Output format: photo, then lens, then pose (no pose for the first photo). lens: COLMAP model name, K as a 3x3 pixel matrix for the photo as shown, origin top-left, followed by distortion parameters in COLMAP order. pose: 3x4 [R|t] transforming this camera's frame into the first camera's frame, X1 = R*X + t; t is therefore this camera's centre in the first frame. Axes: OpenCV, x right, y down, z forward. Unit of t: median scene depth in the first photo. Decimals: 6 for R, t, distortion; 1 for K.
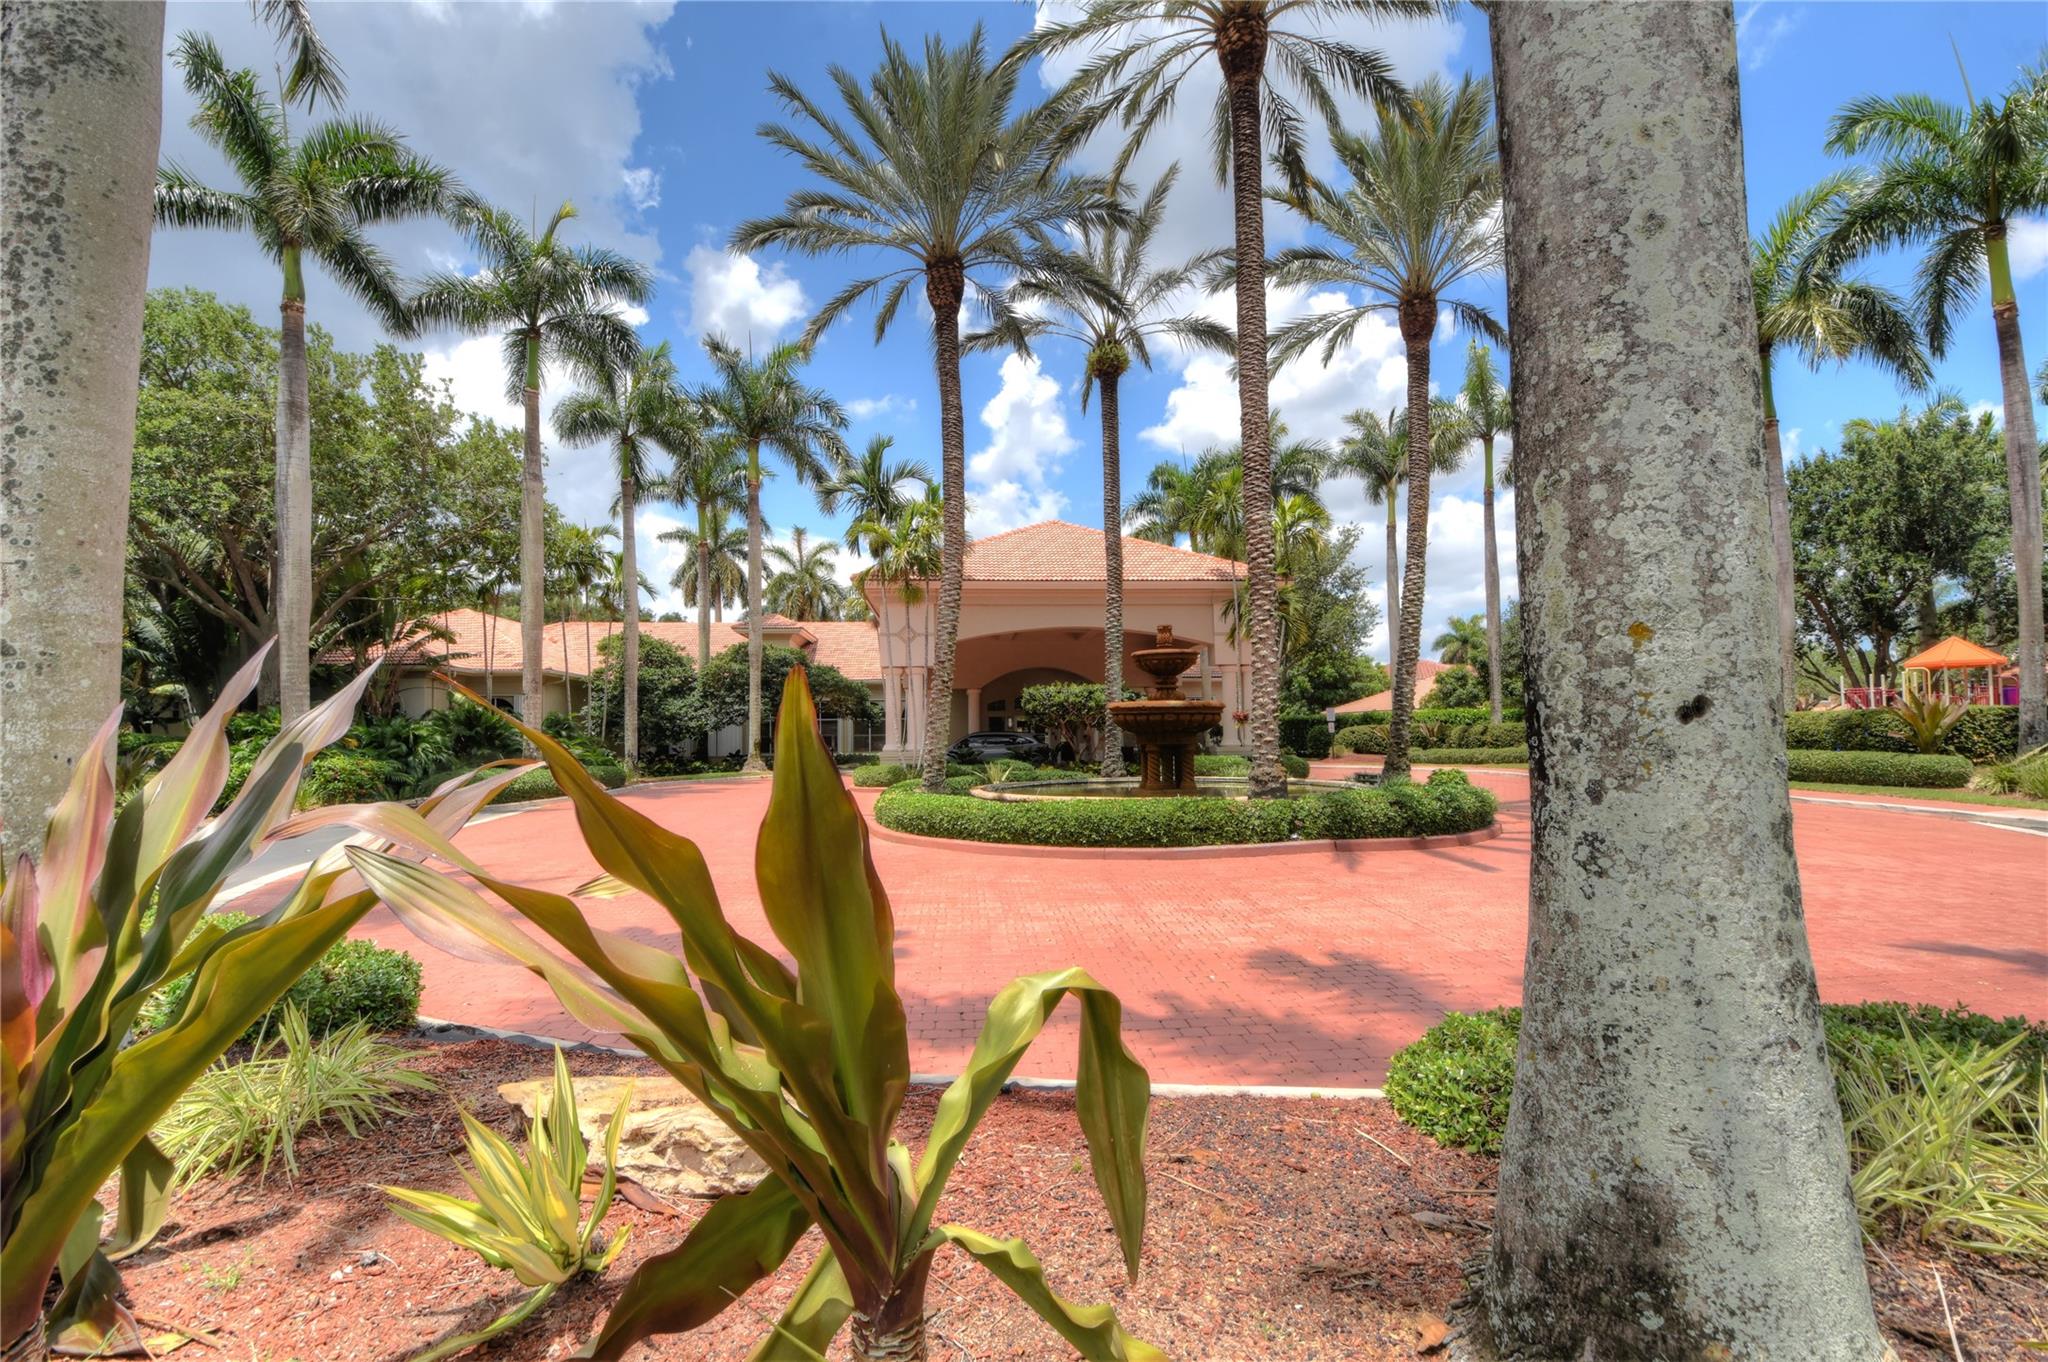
lens RADIAL K [[908.6, 0, 1024.0], [0, 908.6, 681.0], [0, 0, 1]] dist [0.004404, 0.000259]
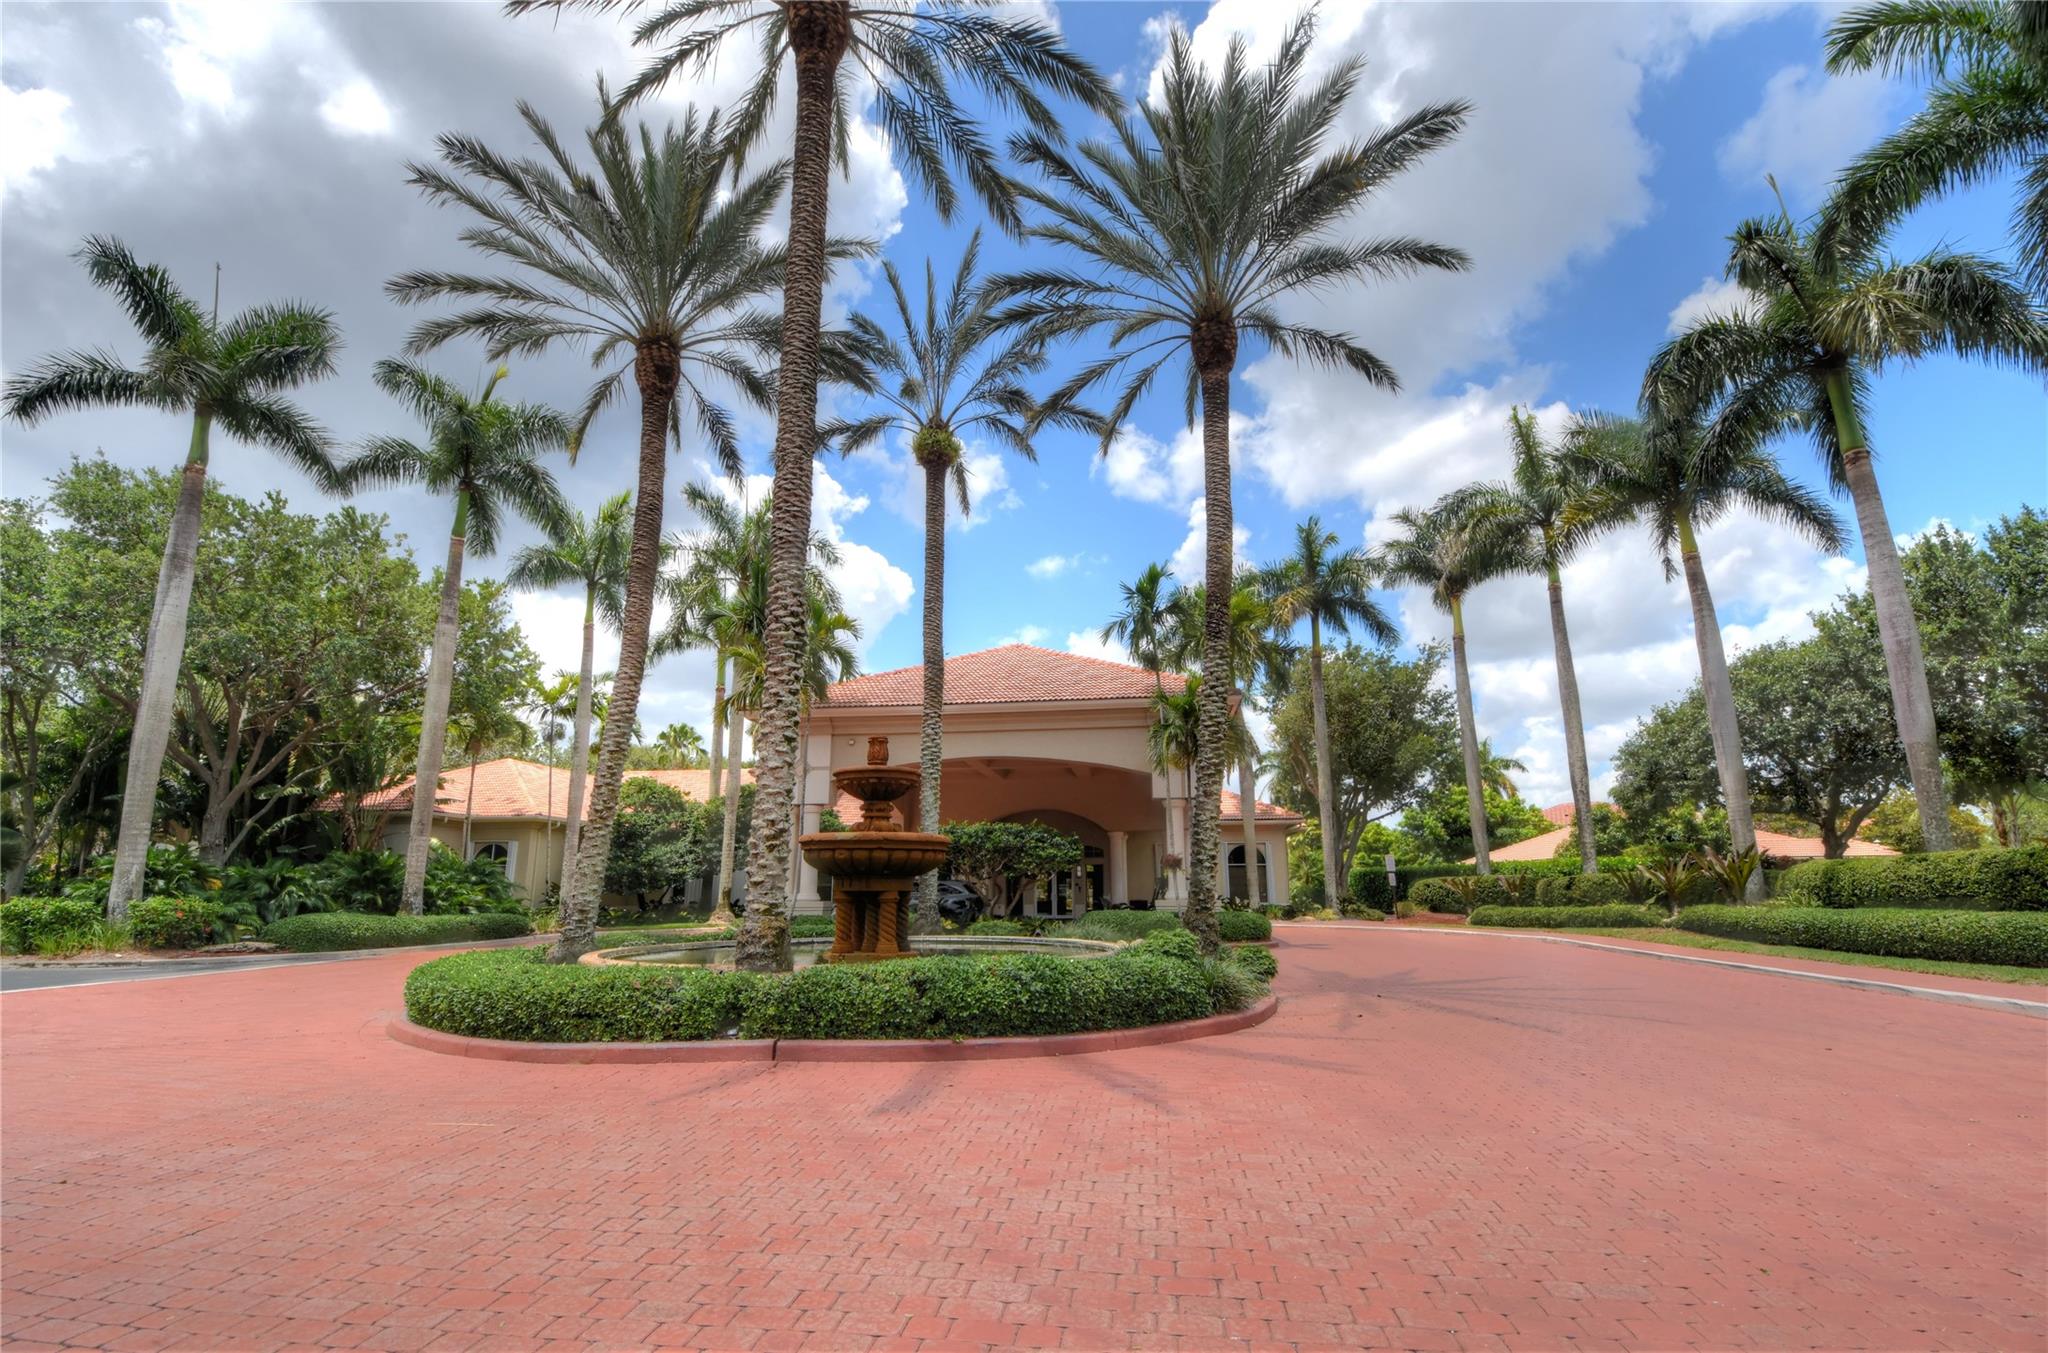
lens RADIAL K [[901.8, 0, 1024.0], [0, 901.8, 676.5], [0, 0, 1]] dist [0.003584, 0.000052]
pose [[0.976738, -0.041042, -0.210471, 0.276188], [0.004242, 0.985020, -0.172391, 0.014229], [0.214393, 0.167488, 0.962280, 0.163636]]
